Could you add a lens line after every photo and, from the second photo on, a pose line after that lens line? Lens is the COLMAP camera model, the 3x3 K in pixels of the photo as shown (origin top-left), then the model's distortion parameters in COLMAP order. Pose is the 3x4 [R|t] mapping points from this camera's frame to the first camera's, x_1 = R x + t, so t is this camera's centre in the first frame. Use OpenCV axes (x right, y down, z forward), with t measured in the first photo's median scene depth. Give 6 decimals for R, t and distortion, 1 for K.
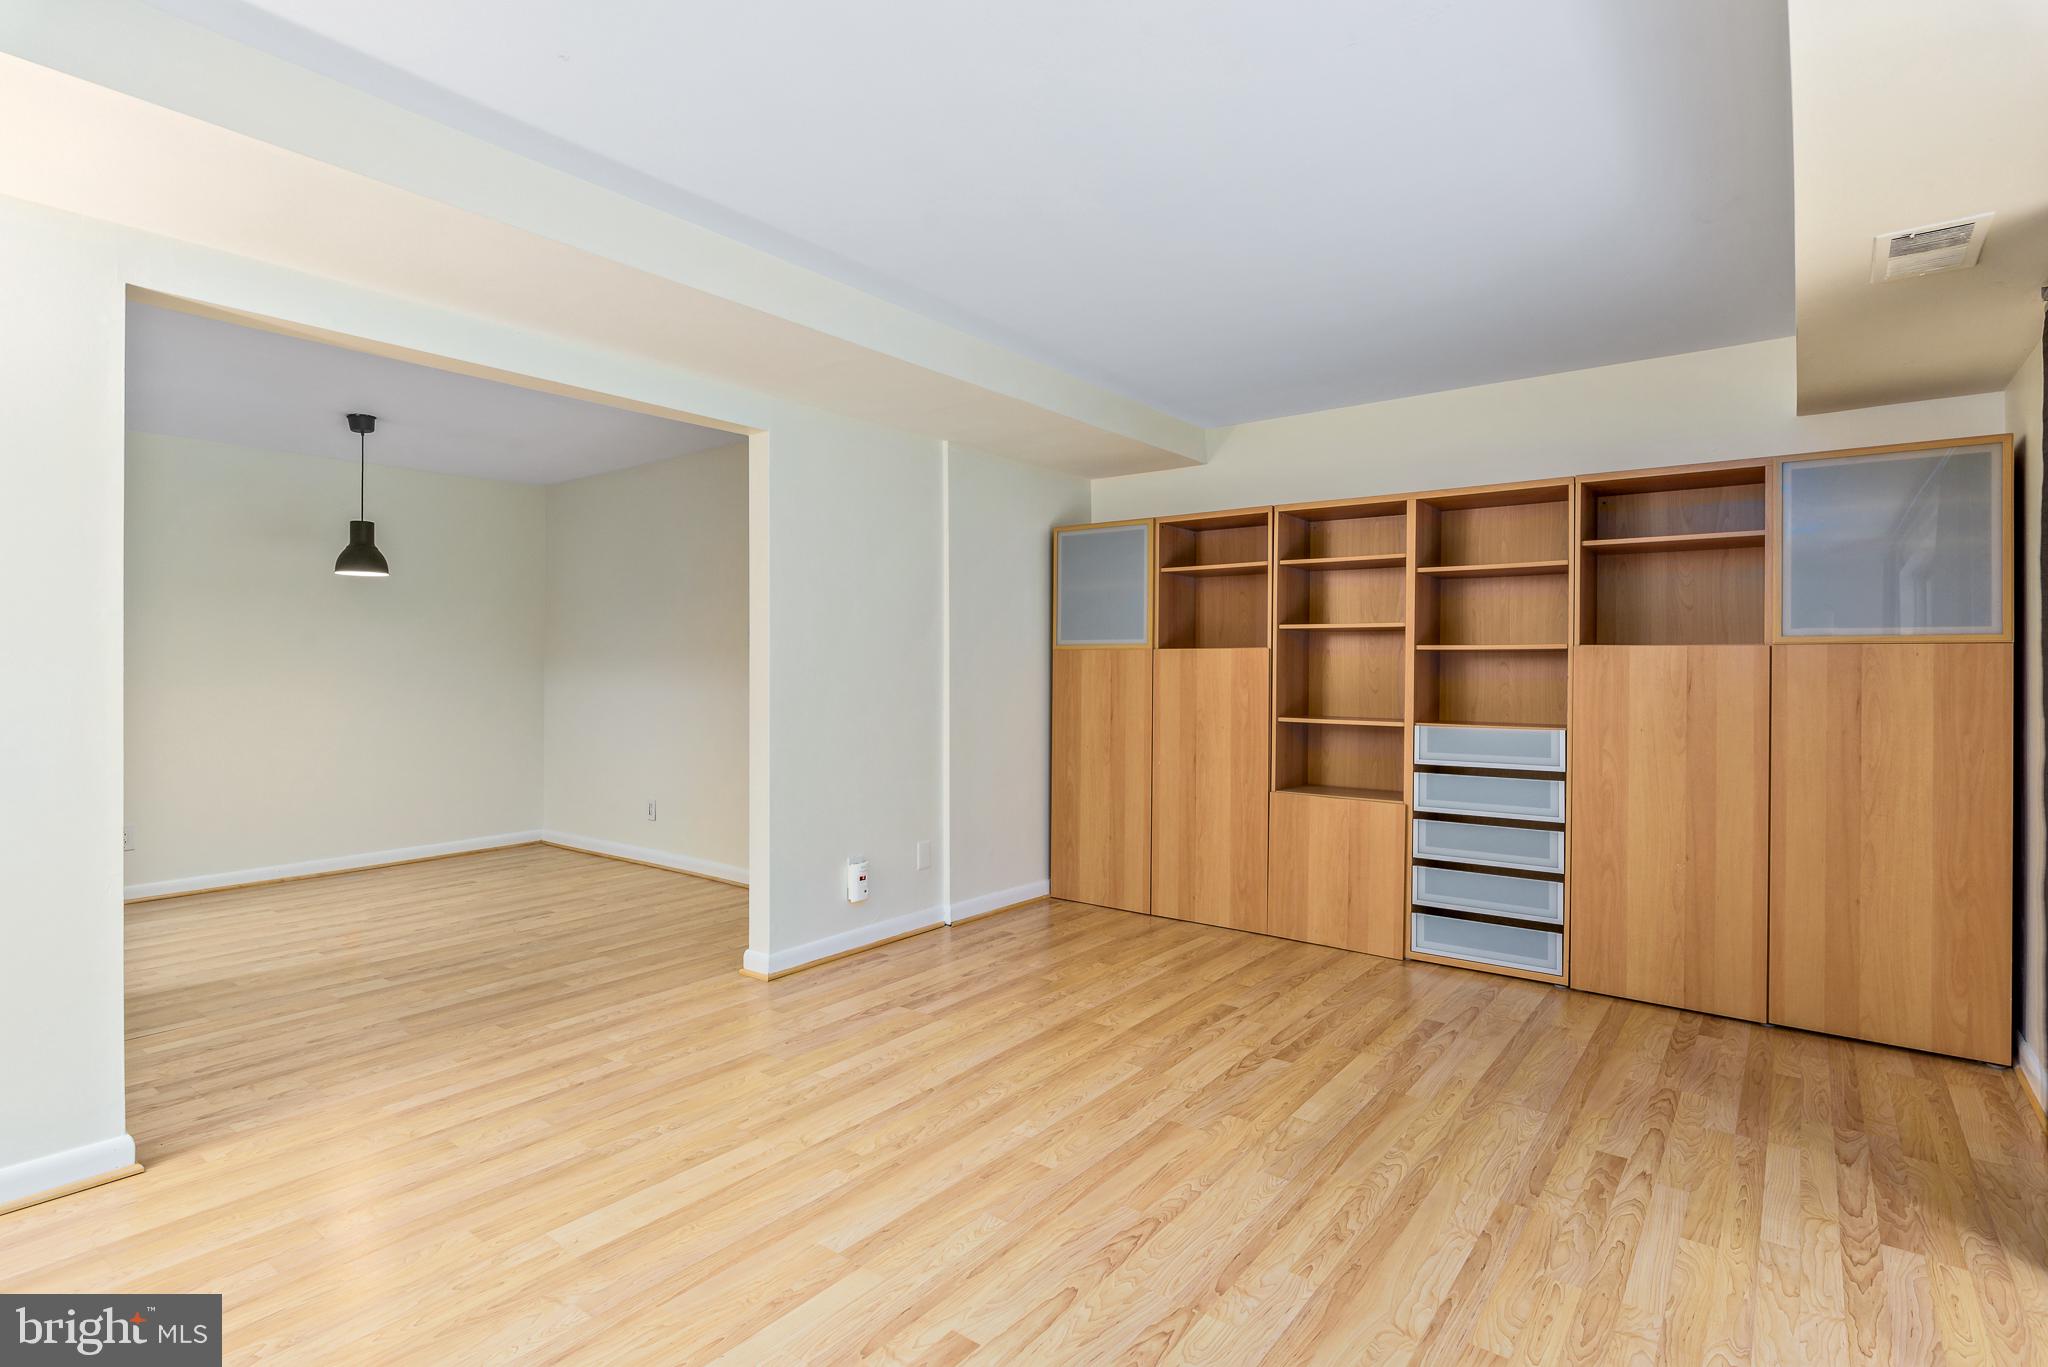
lens RADIAL K [[1018.1, 0, 1027.8], [0, 1018.1, 679.9], [0, 0, 1]] dist [-0.001028, -0.000947]
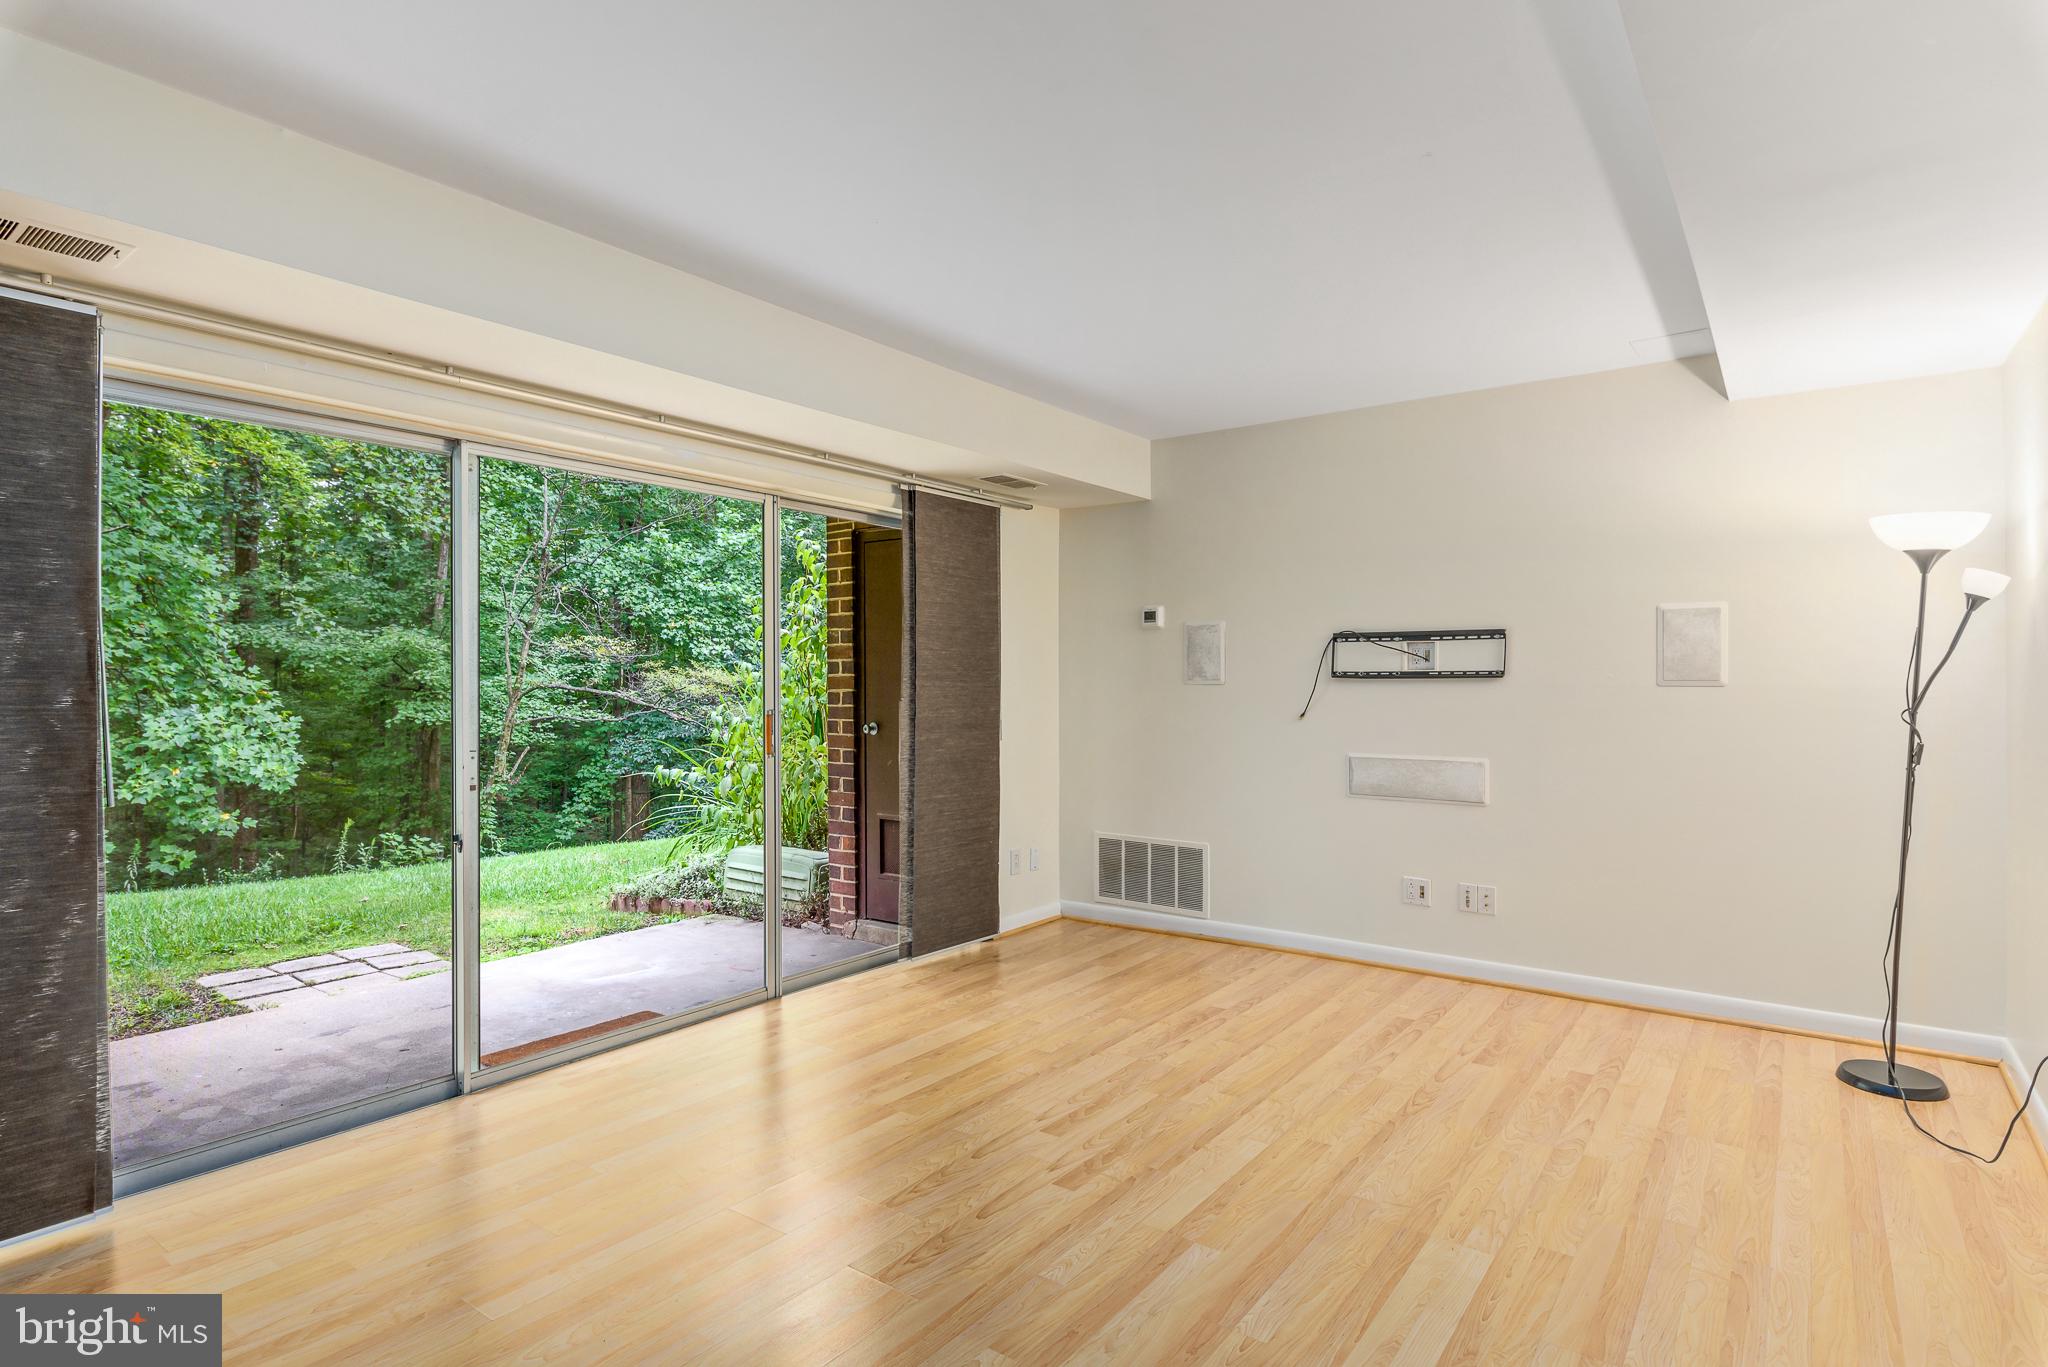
lens RADIAL K [[1055.9, 0, 1024.0], [0, 1055.9, 683.5], [0, 0, 1]] dist [0.000092, -0.000494]
pose [[-0.999945, -0.001421, -0.010431, 0.003852], [-0.001586, 0.999872, 0.015901, -0.025852], [0.010407, 0.015916, -0.999819, 1.327509]]
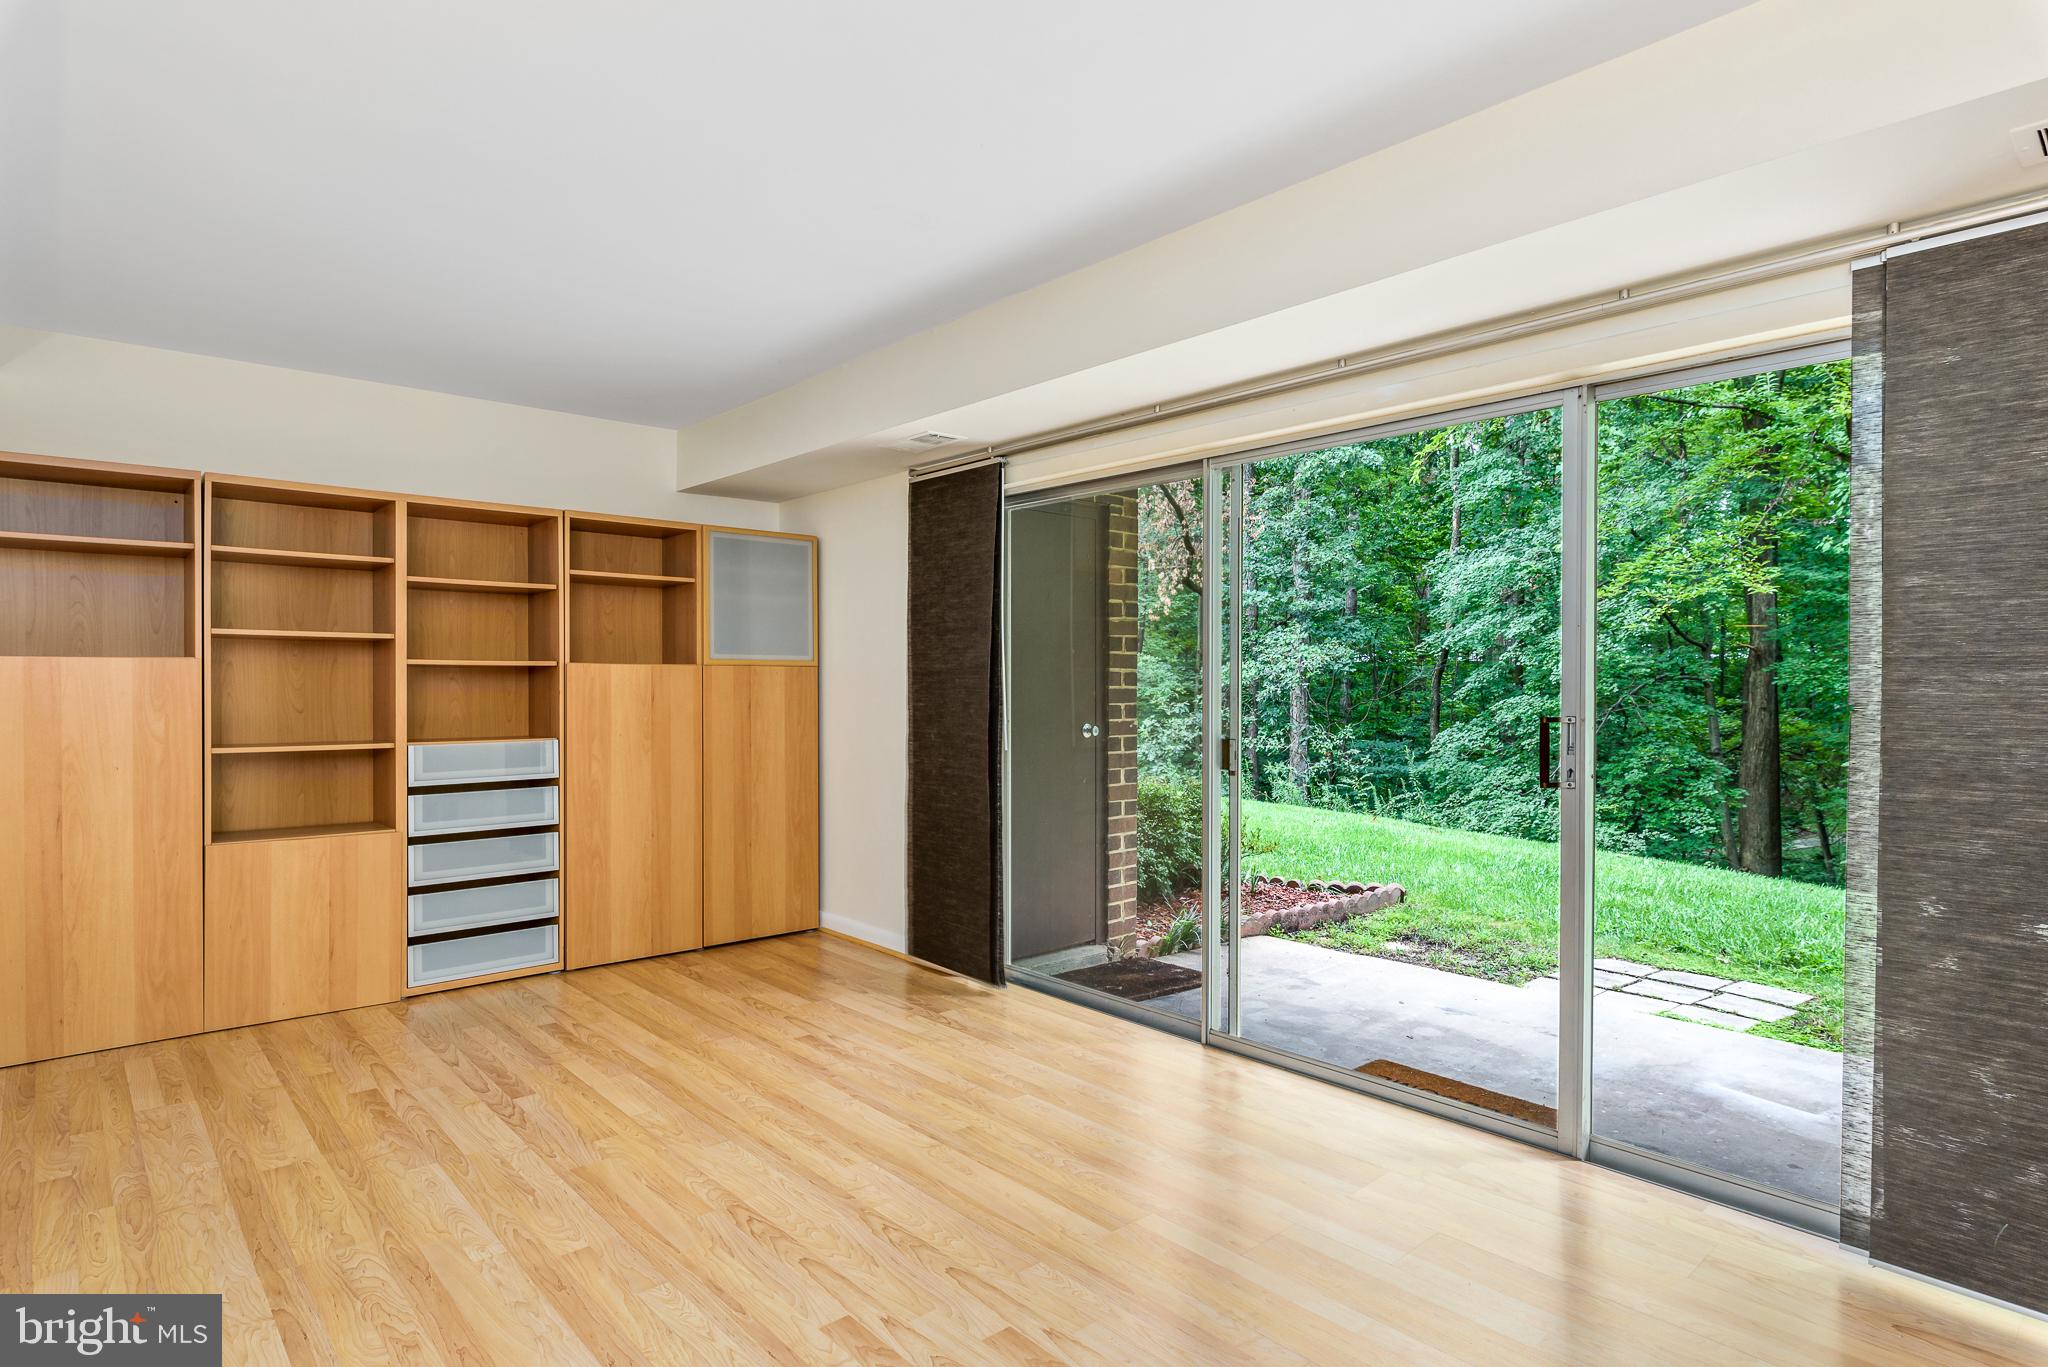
lens RADIAL K [[1083.5, 0, 1024.0], [0, 1083.5, 683.5], [0, 0, 1]] dist [0.000889, -0.000077]
pose [[0.182449, -0.003247, 0.983210, -0.623721], [0.013886, 0.999903, 0.000725, -0.006661], [-0.983117, 0.013520, 0.182476, 0.329157]]
